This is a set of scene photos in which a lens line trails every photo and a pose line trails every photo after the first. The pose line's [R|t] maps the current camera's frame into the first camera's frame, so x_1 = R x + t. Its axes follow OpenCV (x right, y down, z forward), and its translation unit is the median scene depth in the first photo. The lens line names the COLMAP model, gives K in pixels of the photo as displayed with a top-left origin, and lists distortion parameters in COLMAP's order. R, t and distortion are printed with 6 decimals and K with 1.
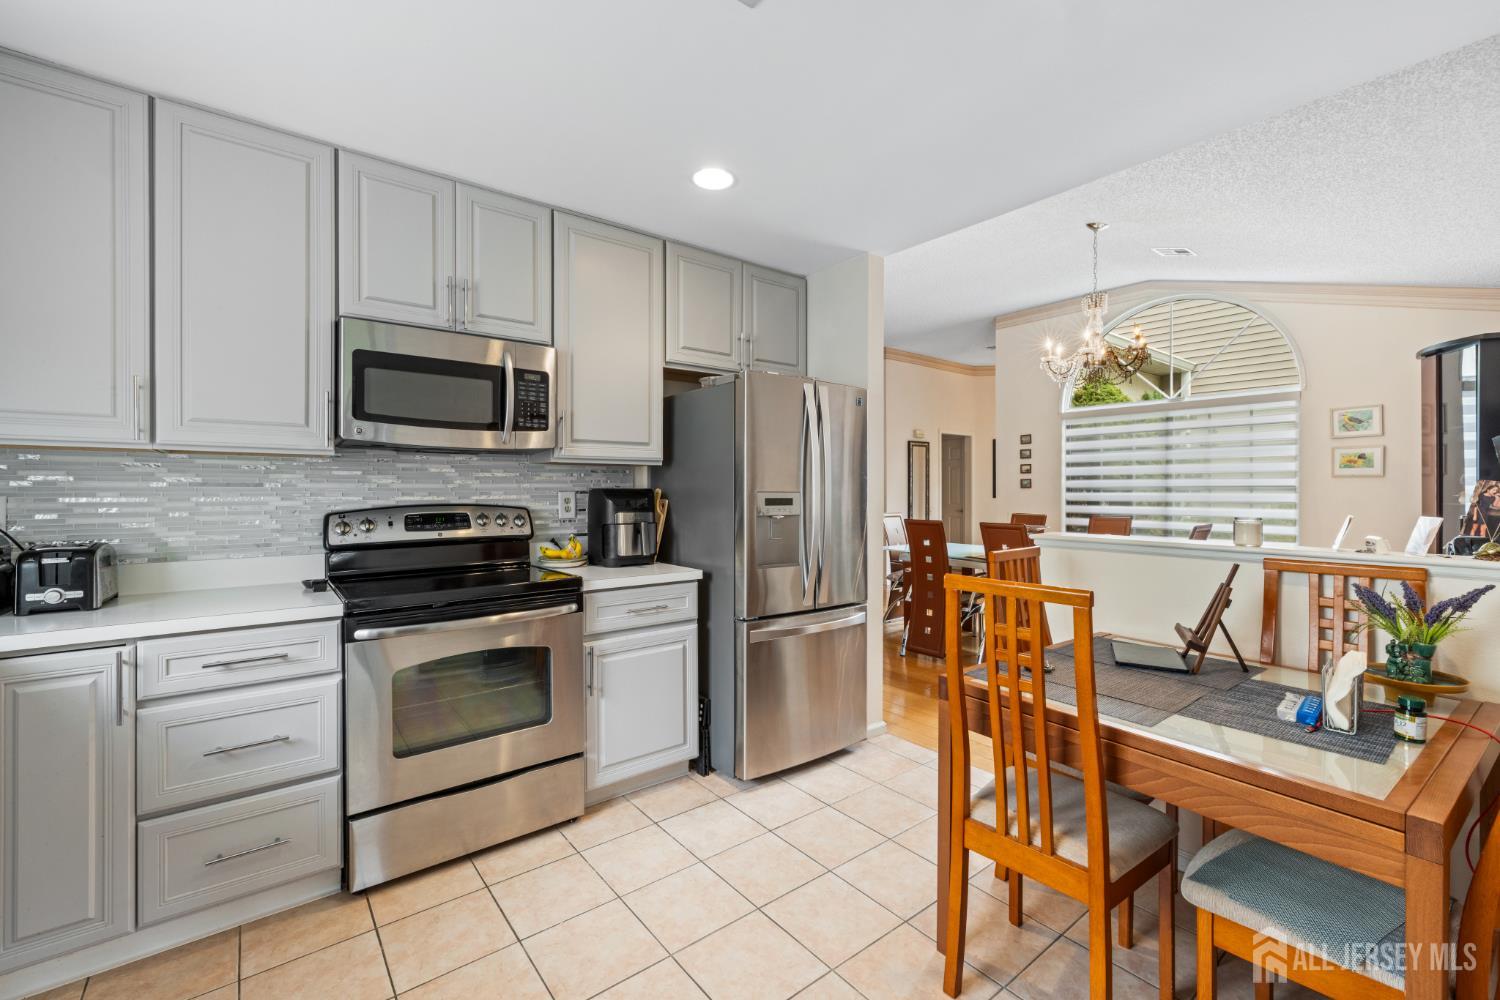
lens RADIAL K [[636.2, 0, 747.2], [0, 636.2, 492.7], [0, 0, 1]] dist [0.002290, -0.000058]
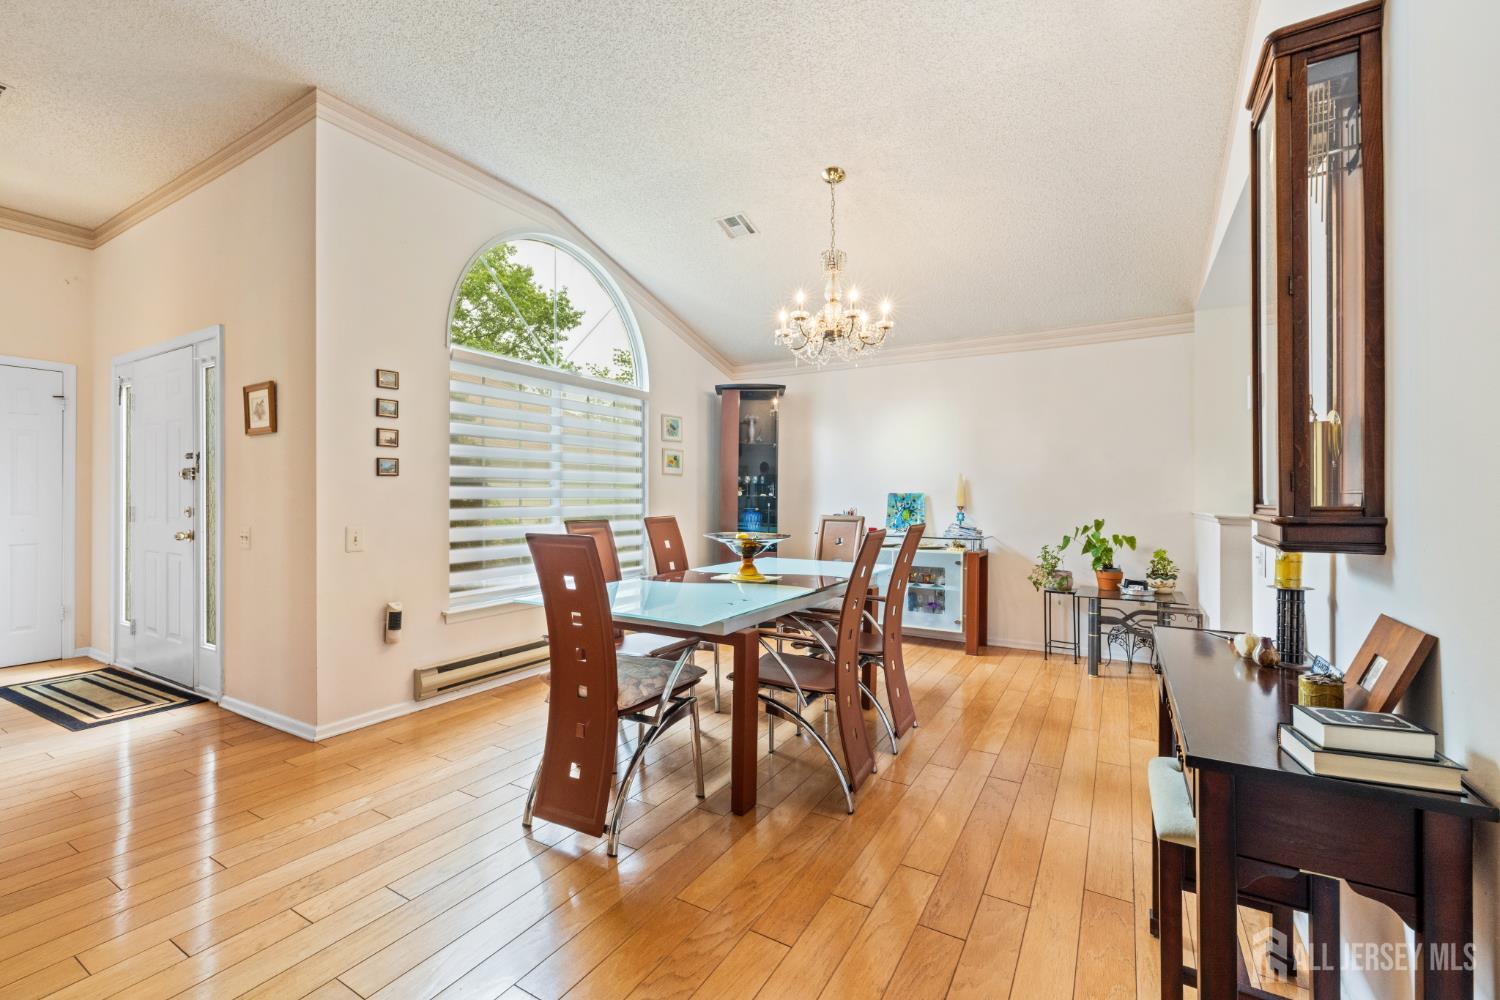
lens RADIAL K [[631.1, 0, 745.6], [0, 631.1, 499.2], [0, 0, 1]] dist [0.003389, 0.000222]
pose [[-0.363824, -0.004104, 0.931459, -0.133904], [0.004876, 0.999968, 0.006310, 0.009604], [-0.931455, 0.006838, -0.363792, 0.917654]]
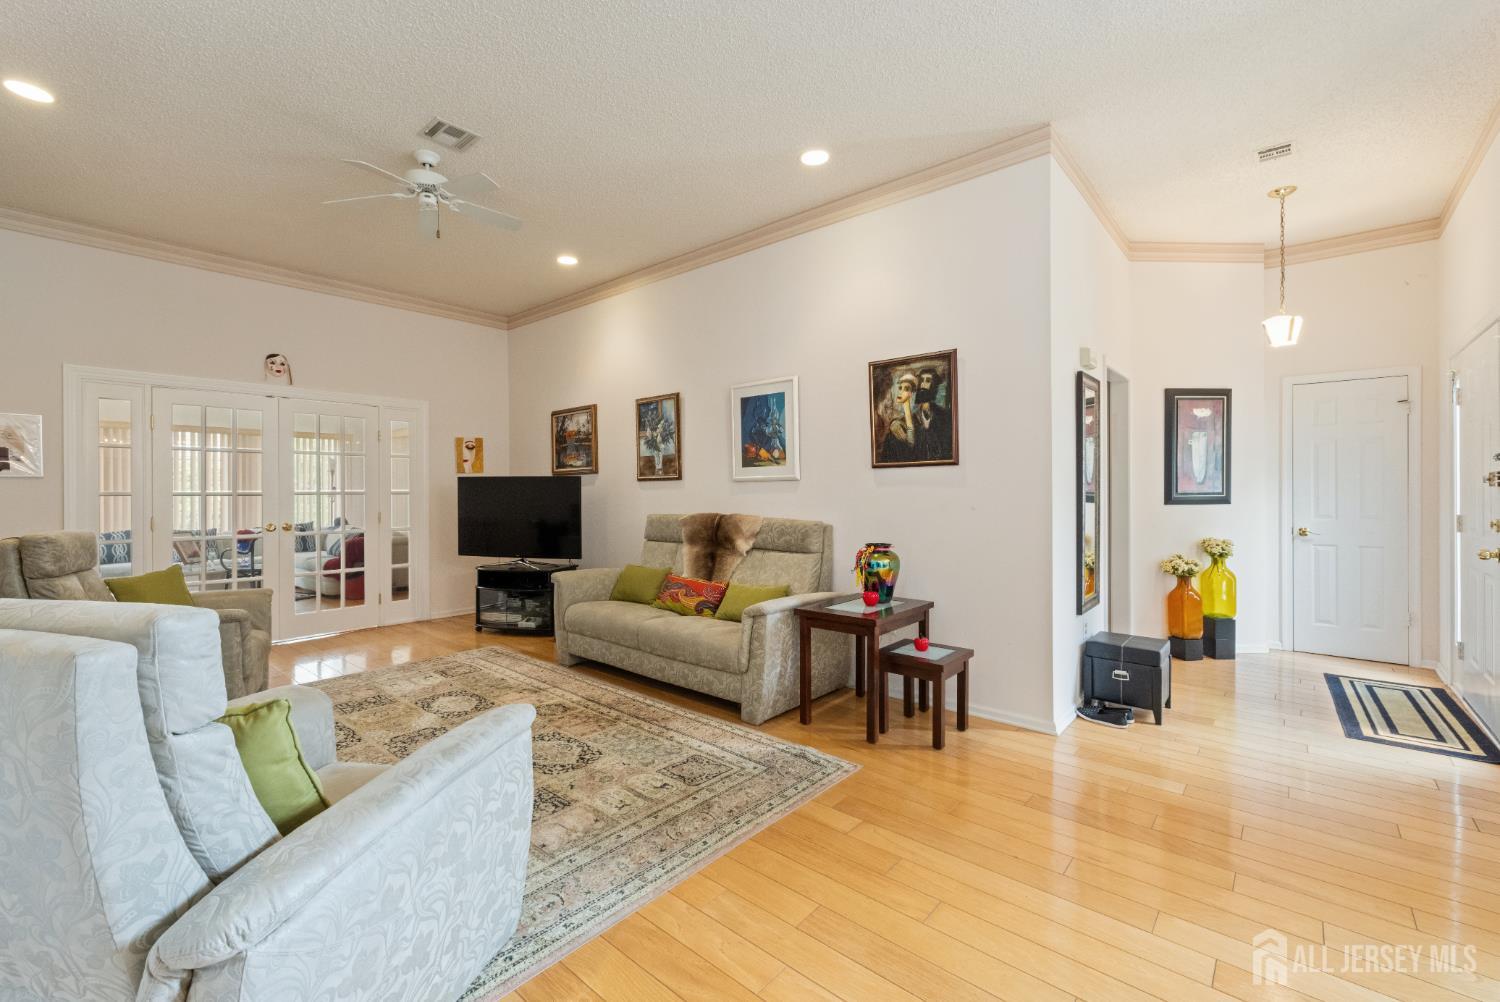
lens RADIAL K [[636.2, 0, 747.2], [0, 636.2, 493.7], [0, 0, 1]] dist [0.002290, -0.000058]
pose [[0.981563, -0.004592, 0.191085, -0.056930], [0.004026, 0.999986, 0.003351, -0.004661], [-0.191097, -0.002520, 0.981568, 0.829559]]
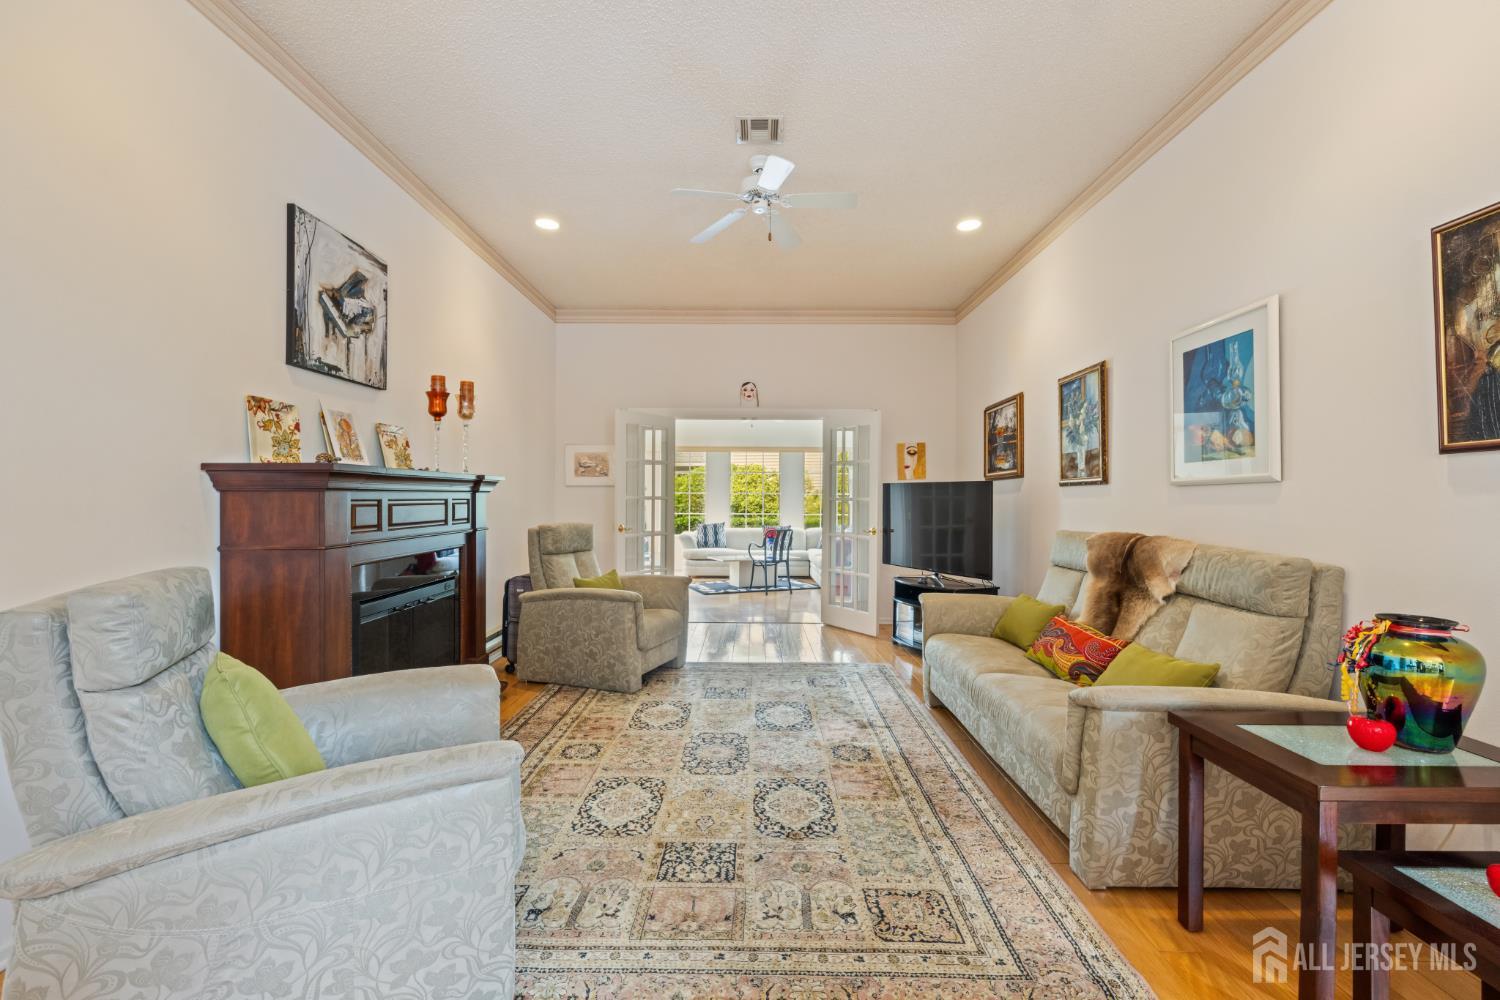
lens RADIAL K [[629.2, 0, 747.7], [0, 629.2, 500.8], [0, 0, 1]] dist [0.001067, -0.000003]
pose [[0.781051, 0.007246, -0.624425, 0.110324], [-0.006894, 0.999972, 0.002981, -0.004099], [0.624429, 0.001977, 0.781079, 0.990889]]
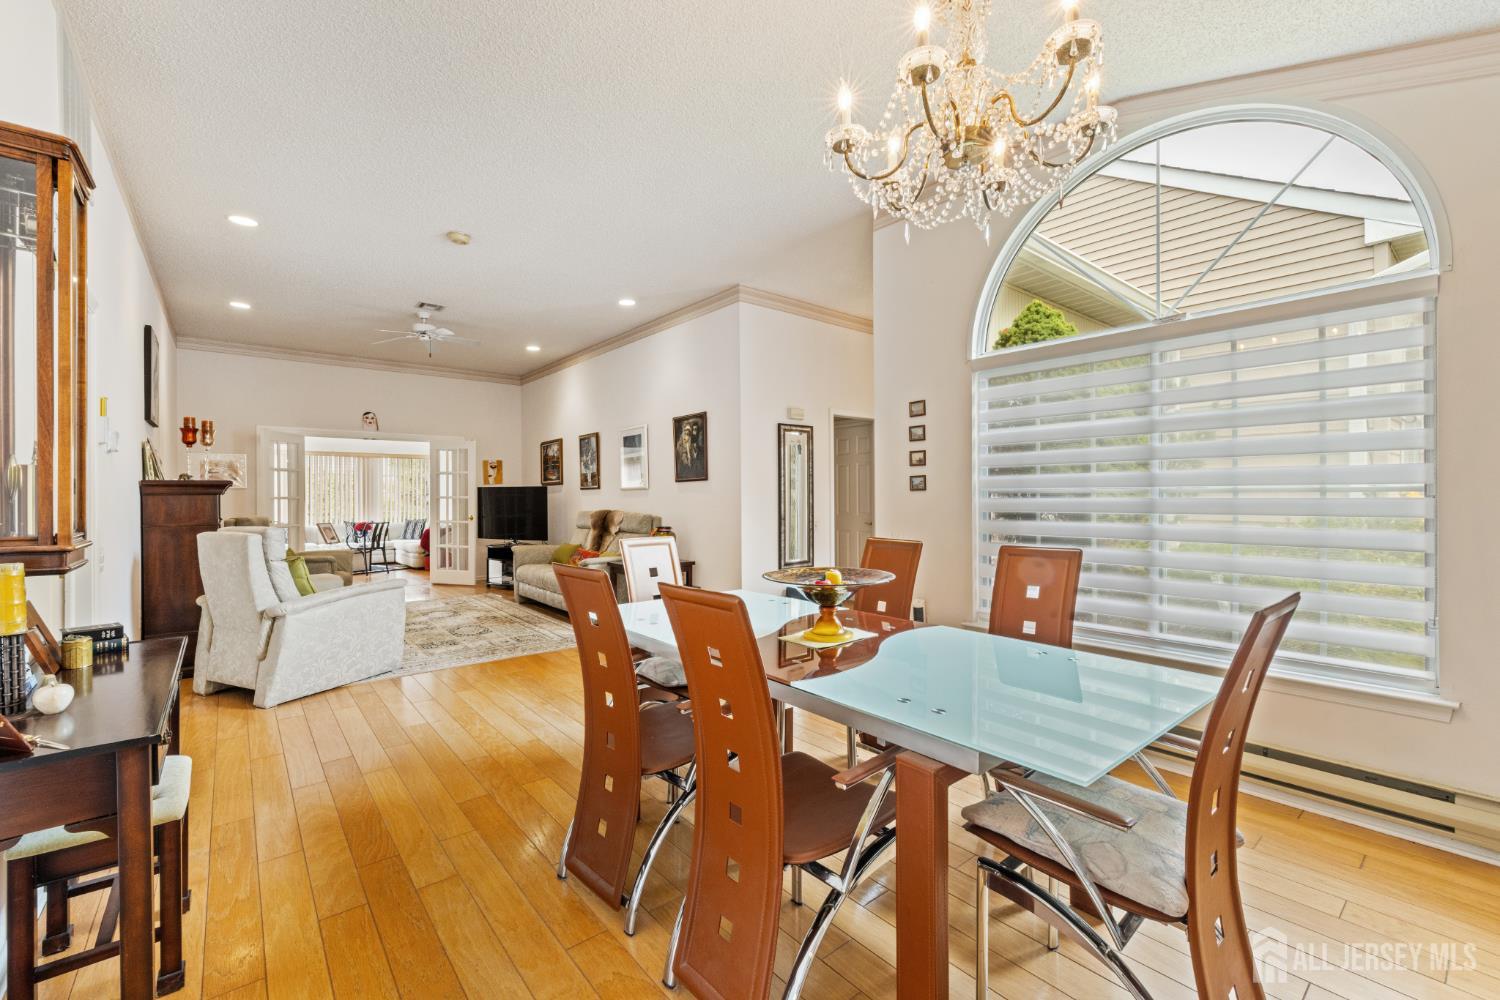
lens RADIAL K [[631.1, 0, 745.6], [0, 631.1, 499.2], [0, 0, 1]] dist [0.003389, 0.000222]
pose [[0.999793, -0.004381, 0.019888, 0.264948], [0.004335, 0.999988, 0.002356, -0.001411], [-0.019898, -0.002269, 0.999799, 0.412846]]
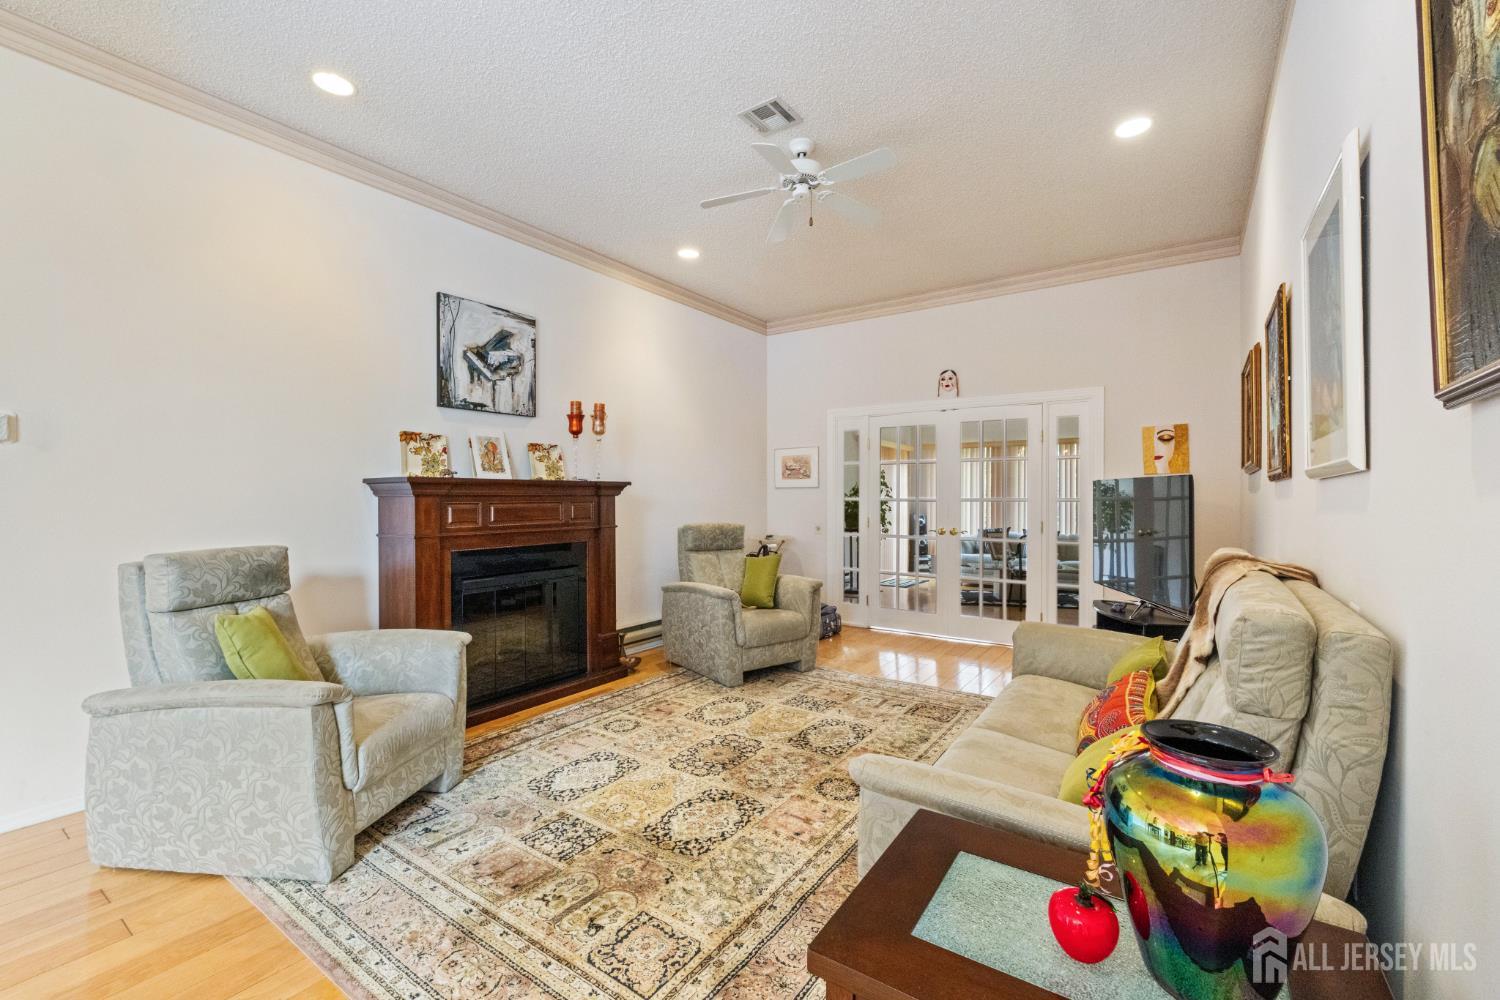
lens RADIAL K [[631.1, 0, 745.6], [0, 631.1, 499.2], [0, 0, 1]] dist [0.003389, 0.000222]
pose [[0.292352, 0.004175, -0.956302, 0.257893], [-0.003230, 0.999989, 0.003378, -0.007312], [0.956305, 0.002101, 0.292362, 1.224836]]
